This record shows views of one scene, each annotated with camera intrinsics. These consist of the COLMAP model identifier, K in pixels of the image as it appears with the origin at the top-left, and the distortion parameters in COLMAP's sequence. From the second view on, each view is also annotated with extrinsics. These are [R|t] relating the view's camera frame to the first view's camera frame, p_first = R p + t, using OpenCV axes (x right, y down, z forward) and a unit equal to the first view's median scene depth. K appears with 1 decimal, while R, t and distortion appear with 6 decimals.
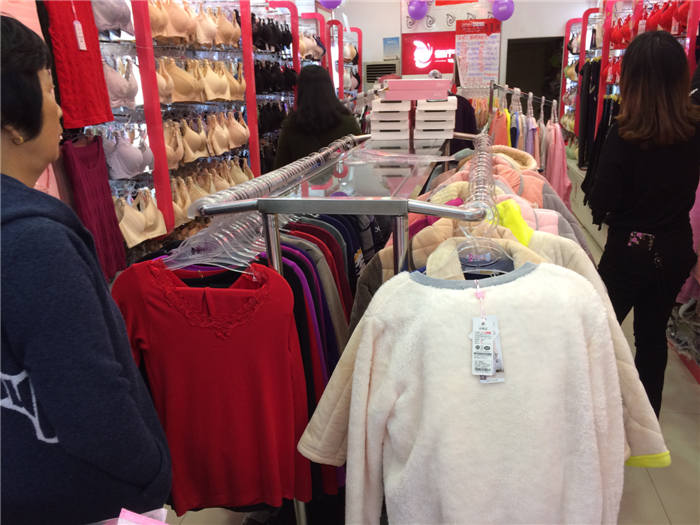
lens RADIAL K [[596.0, 0, 352.5], [0, 596.0, 261.3], [0, 0, 1]] dist [0.067160, -0.096759]
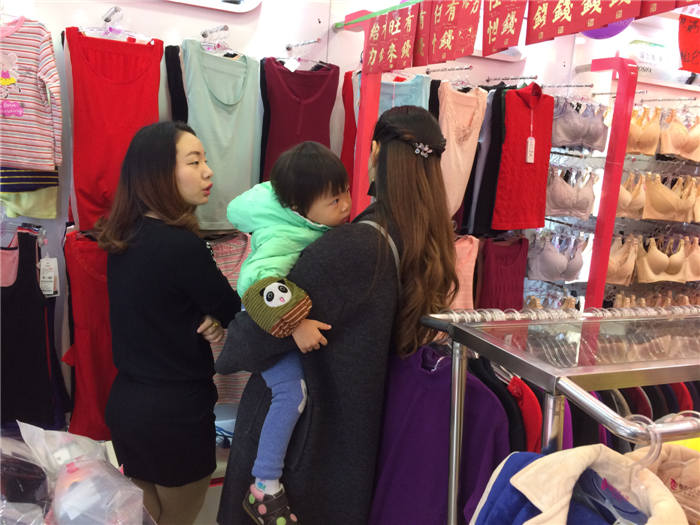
lens RADIAL K [[596.0, 0, 347.1], [0, 596.0, 266.8], [0, 0, 1]] dist [0.067160, -0.096759]
pose [[0.649158, 0.203779, -0.732849, 0.113964], [-0.313424, 0.949516, -0.013605, -0.034447], [0.693079, 0.238524, 0.680255, 0.048876]]
